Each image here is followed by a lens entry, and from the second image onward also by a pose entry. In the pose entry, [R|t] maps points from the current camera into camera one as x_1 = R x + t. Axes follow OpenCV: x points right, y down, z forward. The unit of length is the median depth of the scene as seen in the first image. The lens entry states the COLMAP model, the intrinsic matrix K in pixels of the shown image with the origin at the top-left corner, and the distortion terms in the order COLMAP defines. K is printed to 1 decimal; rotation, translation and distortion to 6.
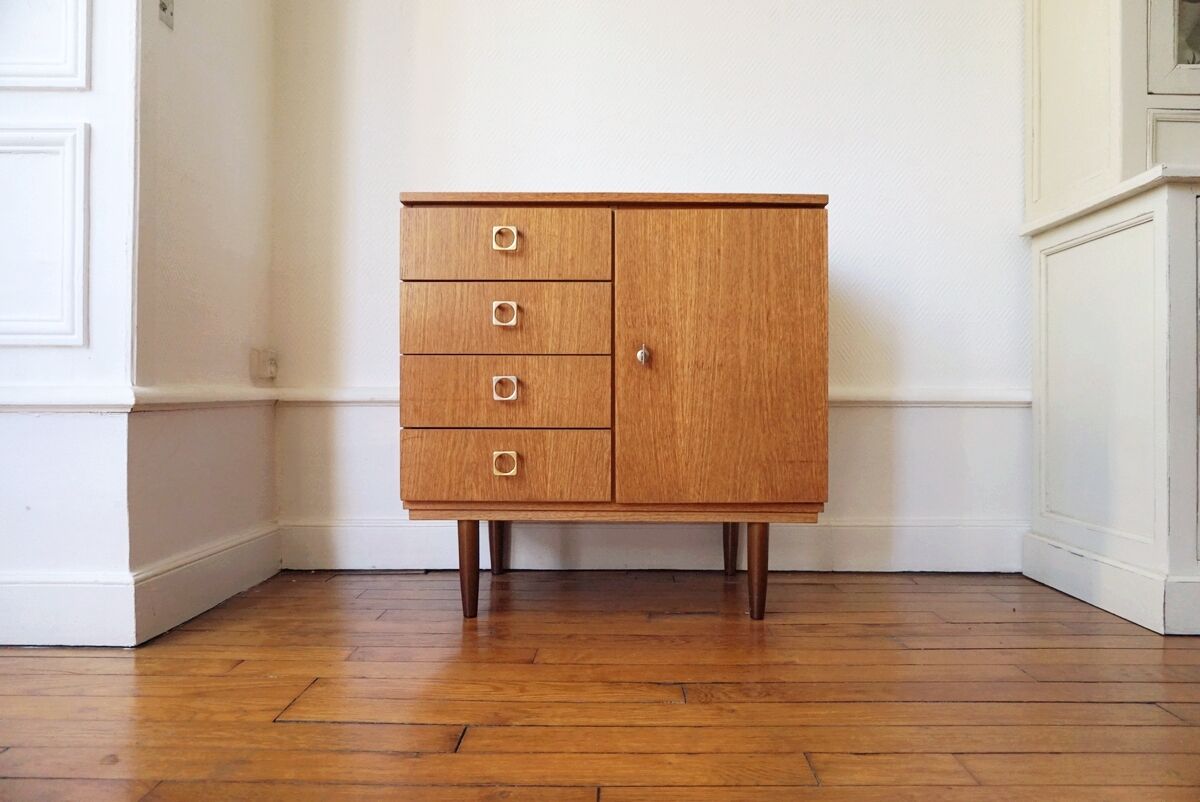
lens RADIAL K [[801.5, 0, 604.9], [0, 801.5, 402.4], [0, 0, 1]] dist [-0.050922, 0.034614]
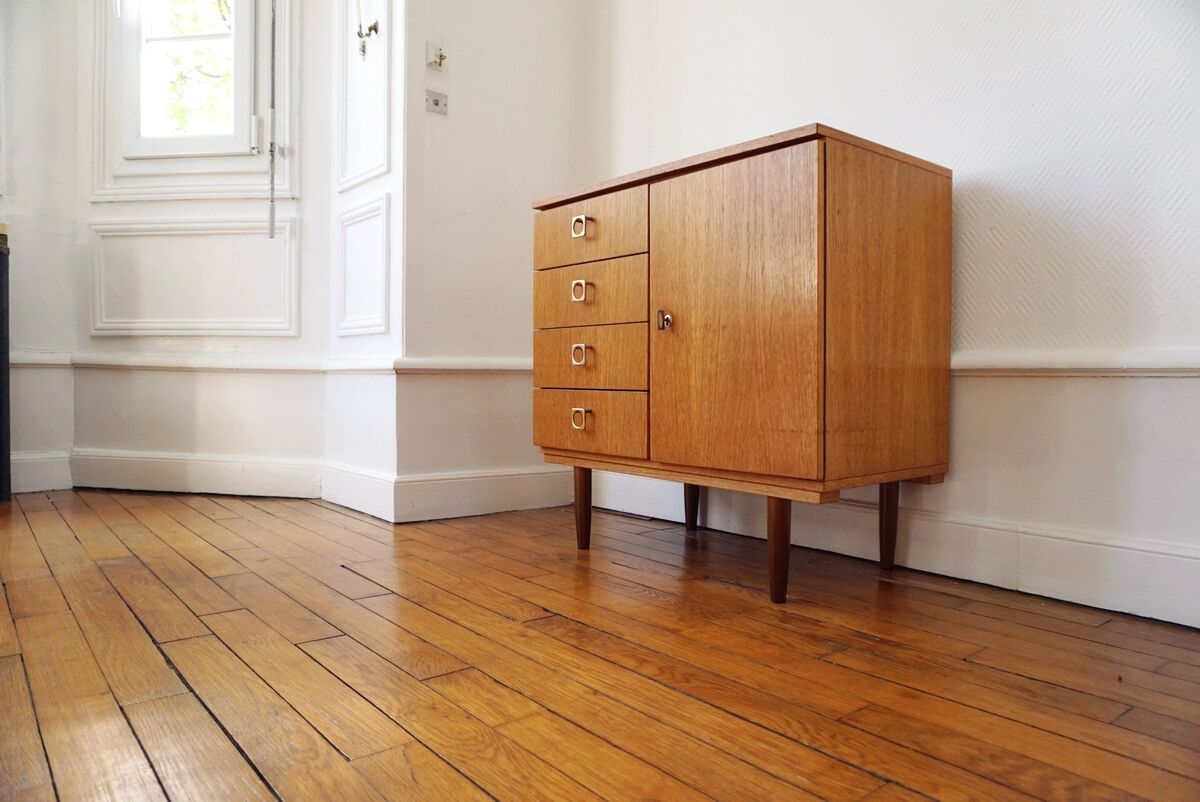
lens RADIAL K [[801.5, 0, 600.5], [0, 801.5, 398.6], [0, 0, 1]] dist [-0.050922, 0.034614]
pose [[0.643077, 0.022373, -0.765475, 0.790307], [-0.014188, 0.999750, 0.017301, 0.025606], [0.765670, -0.000265, 0.643233, 0.266388]]
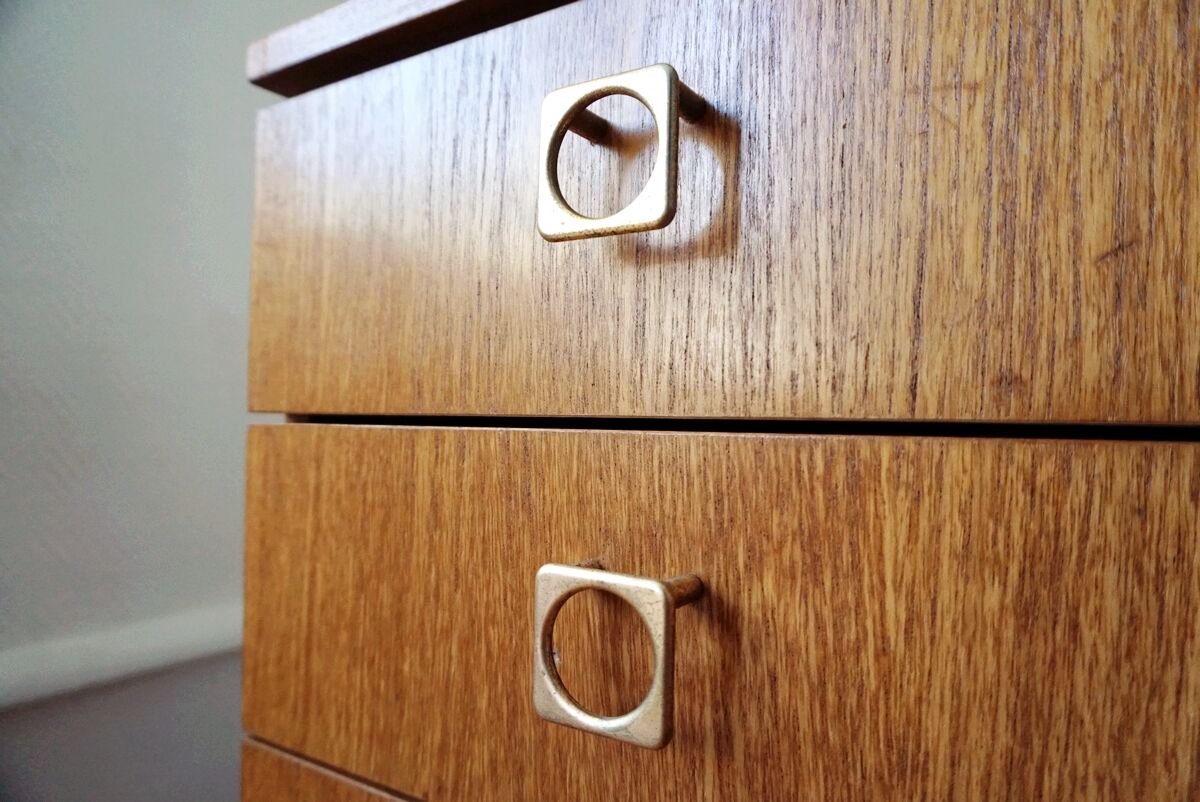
lens RADIAL K [[801.5, 0, 611.3], [0, 801.5, 400.8], [0, 0, 1]] dist [-0.050922, 0.034614]
pose [[0.842684, -0.004950, -0.538386, -0.042092], [-0.012876, 0.999486, -0.029343, -0.152283], [0.538255, 0.031659, 0.842187, 0.866012]]
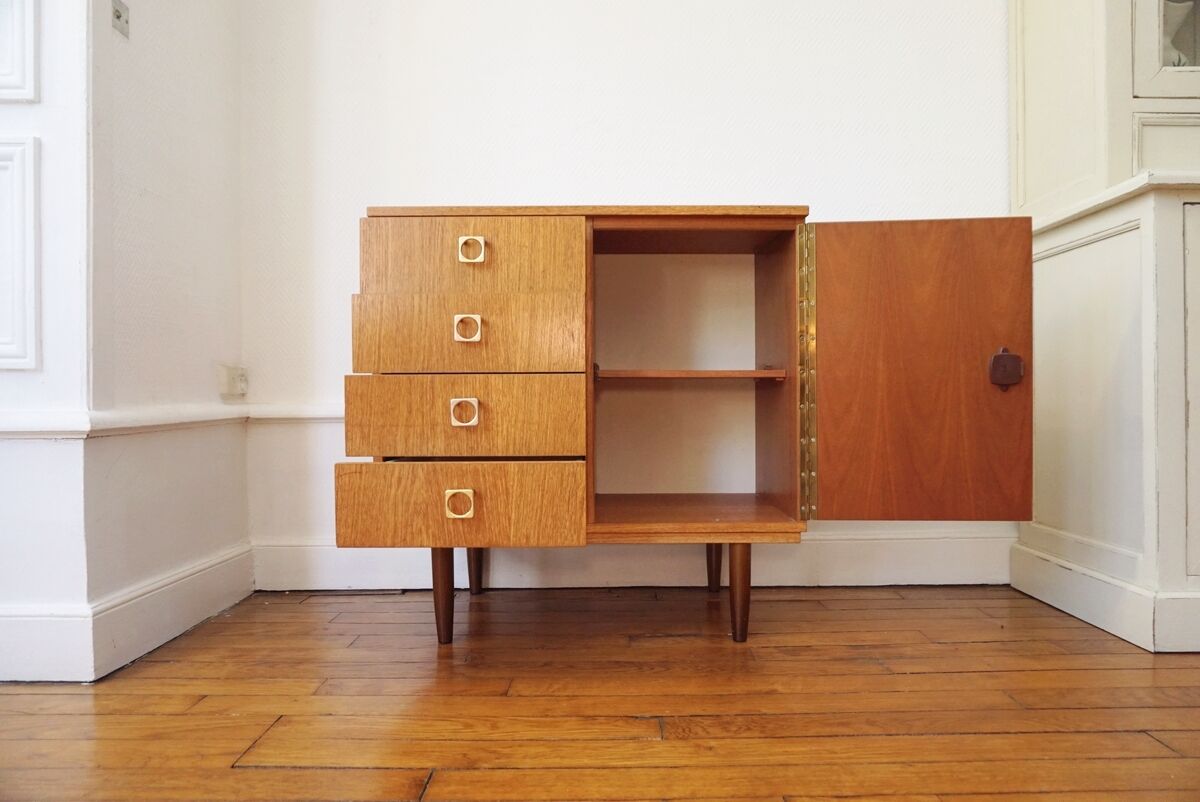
lens RADIAL K [[801.5, 0, 607.4], [0, 801.5, 403.3], [0, 0, 1]] dist [-0.050922, 0.034614]
pose [[0.999863, -0.009305, 0.013656, 0.018955], [0.009252, 0.999949, 0.003941, -0.025845], [-0.013692, -0.003814, 0.999899, 0.029425]]
